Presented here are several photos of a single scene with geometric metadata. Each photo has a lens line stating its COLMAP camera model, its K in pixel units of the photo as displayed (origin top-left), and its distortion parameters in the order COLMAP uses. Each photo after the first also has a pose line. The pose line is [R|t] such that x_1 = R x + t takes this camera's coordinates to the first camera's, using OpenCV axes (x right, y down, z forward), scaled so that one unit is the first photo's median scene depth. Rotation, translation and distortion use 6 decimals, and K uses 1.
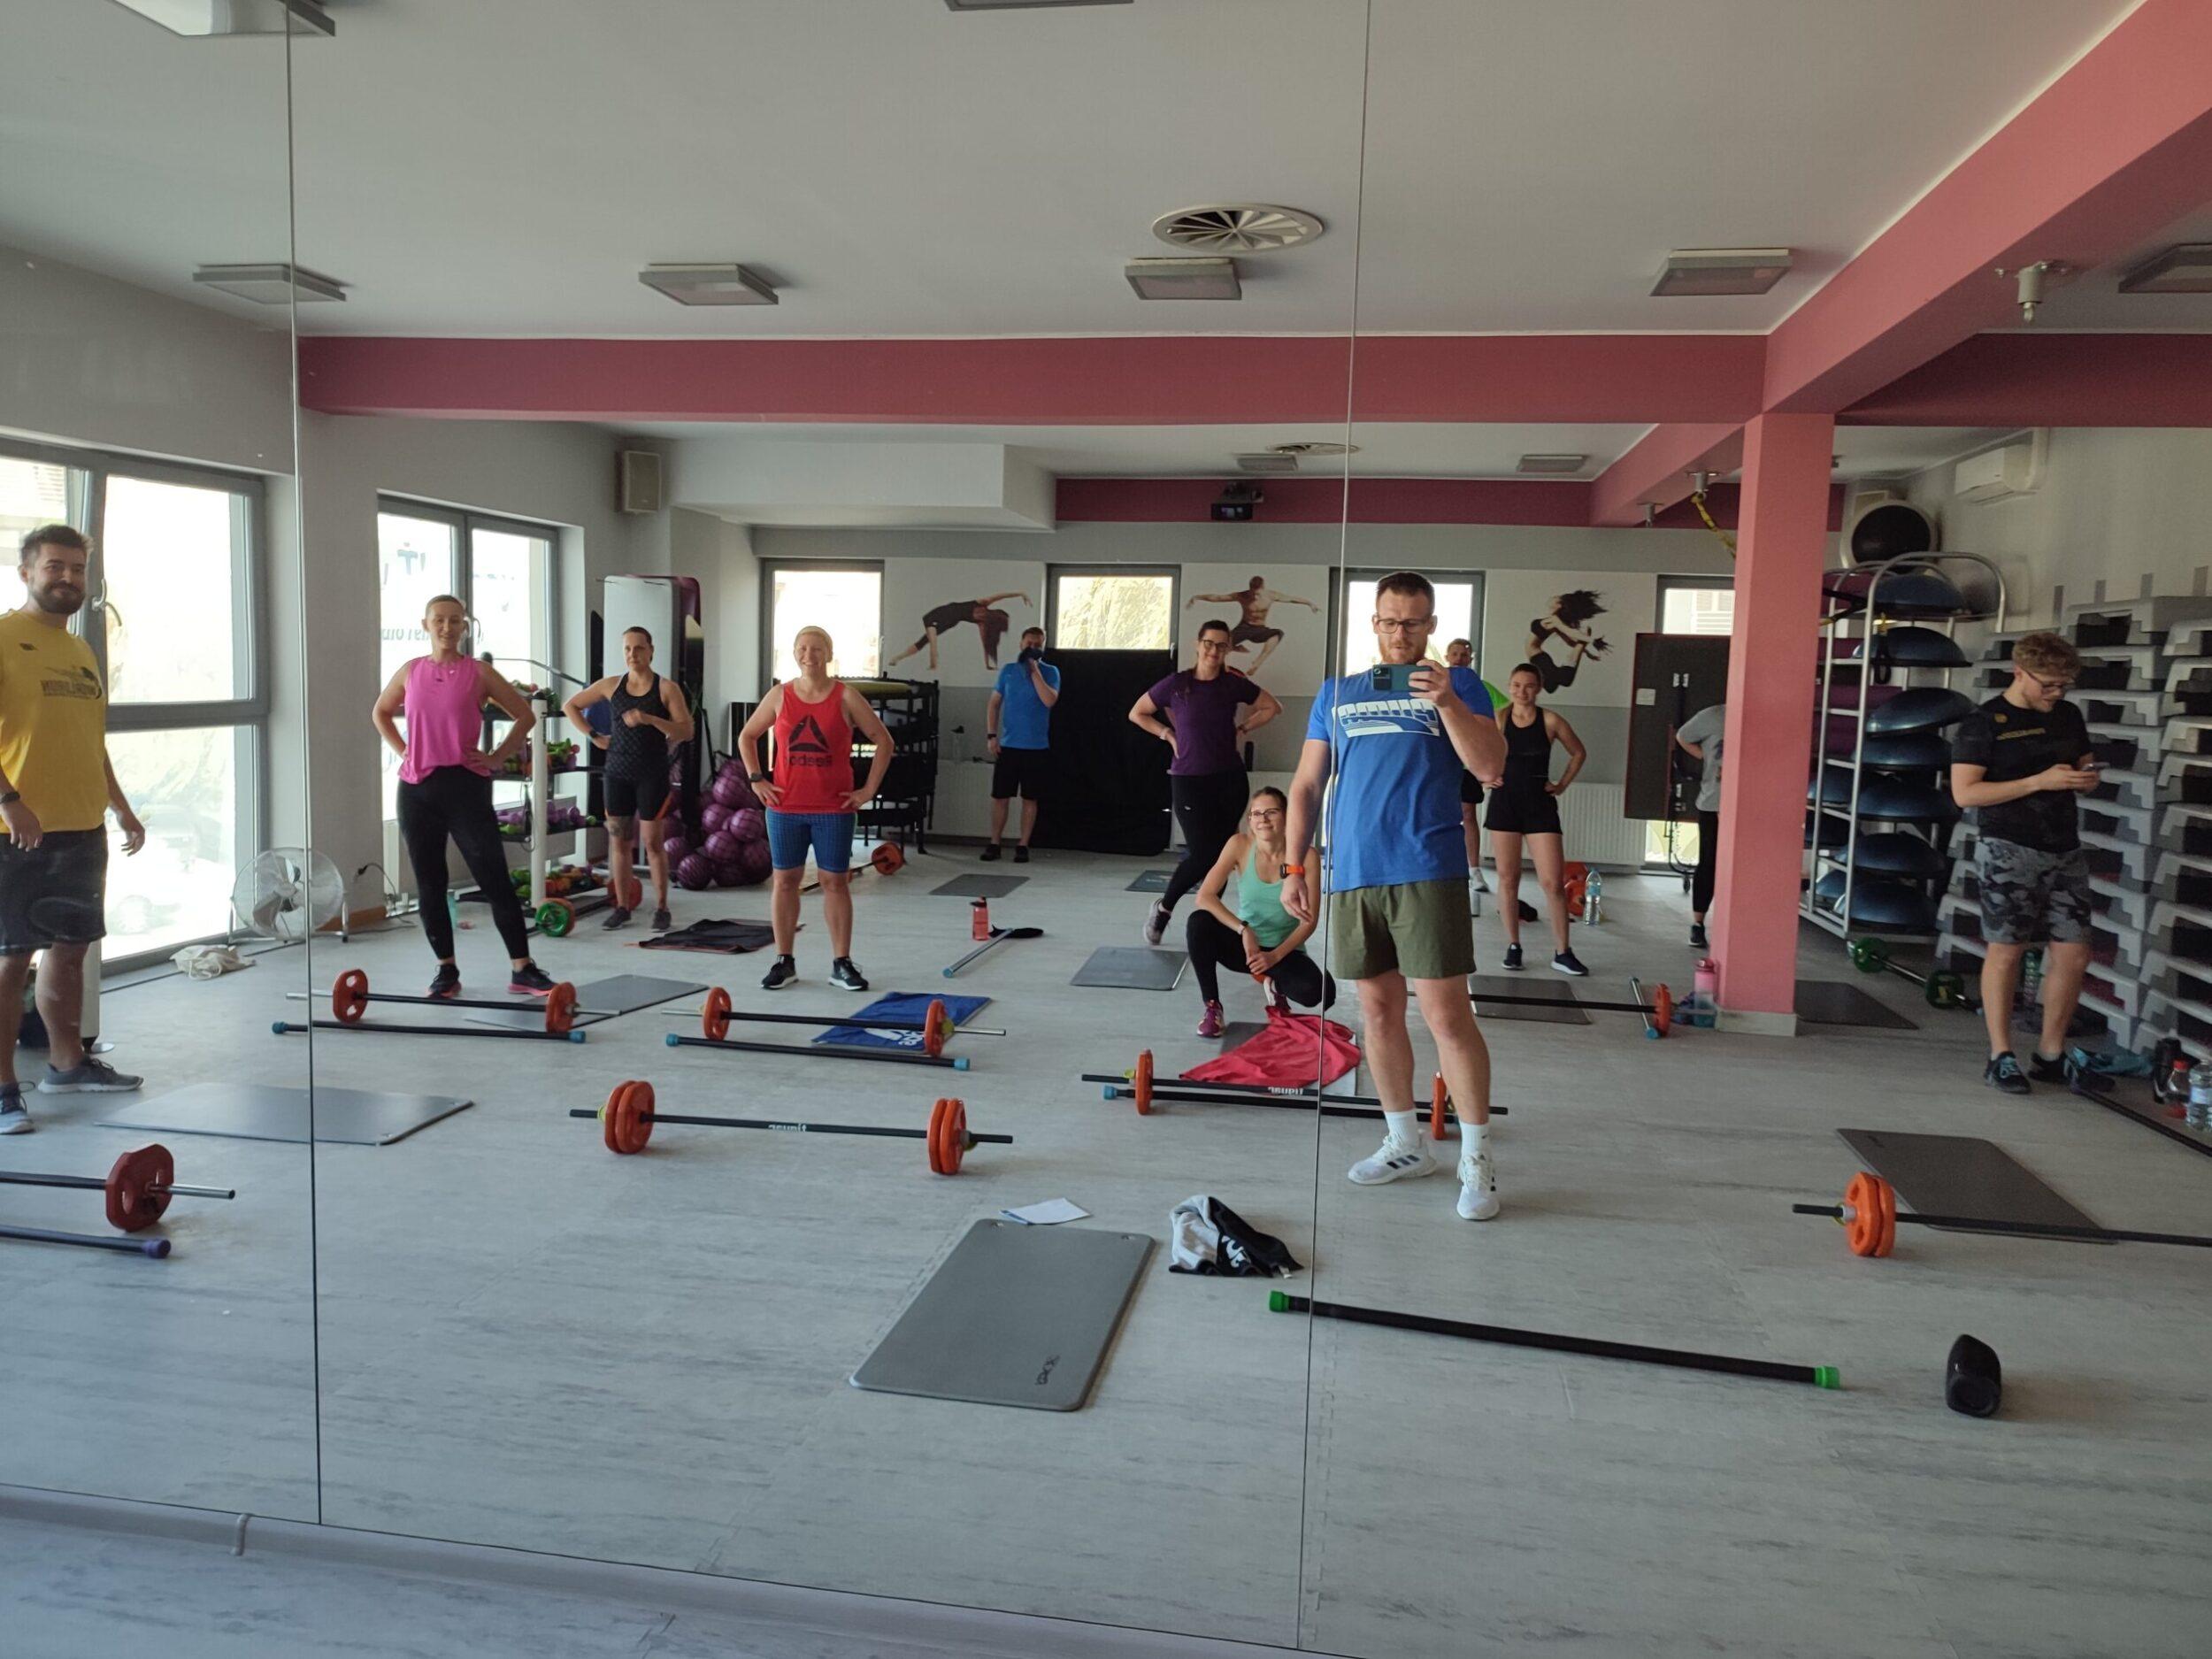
lens RADIAL K [[1573.8, 0, 1106.0], [0, 1573.8, 829.5], [0, 0, 1]] dist [0.065613, -0.095331]
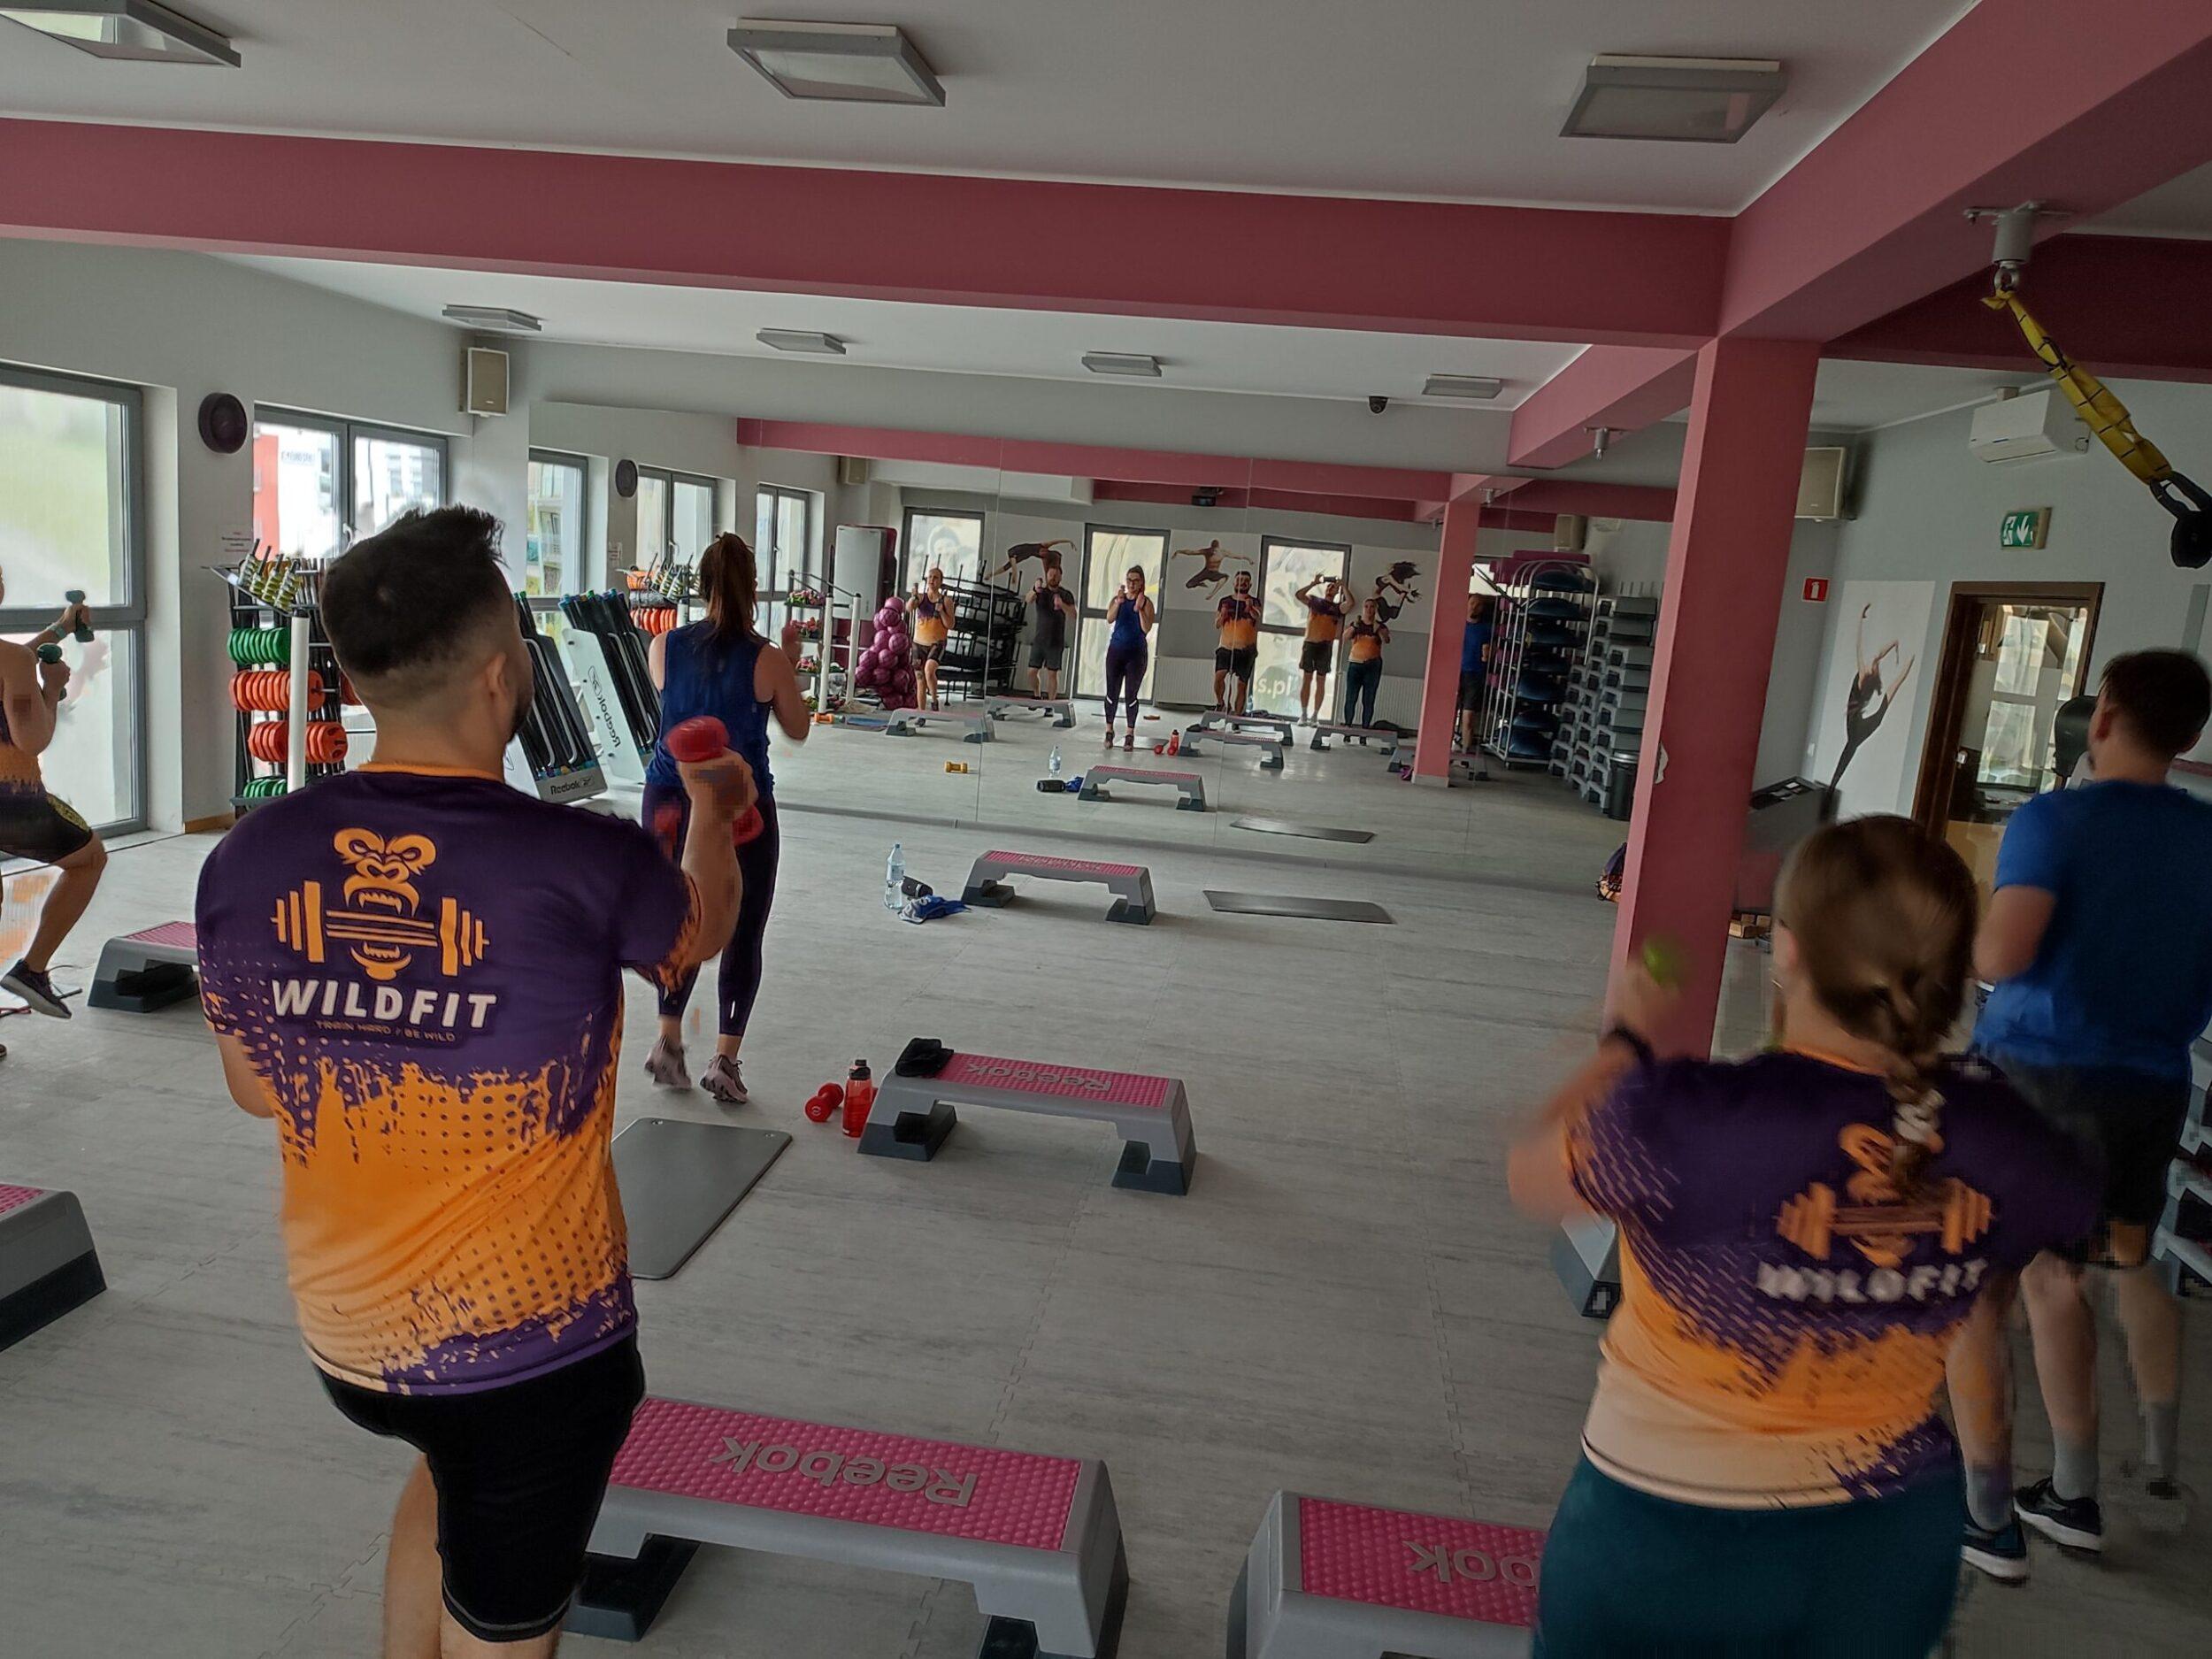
lens RADIAL K [[1573.8, 0, 1106.0], [0, 1573.8, 829.5], [0, 0, 1]] dist [0.065613, -0.095331]
pose [[0.998098, 0.050600, 0.035224, -0.063978], [-0.053013, 0.996043, 0.071331, 0.030662], [-0.031475, -0.073062, 0.996831, -0.691825]]
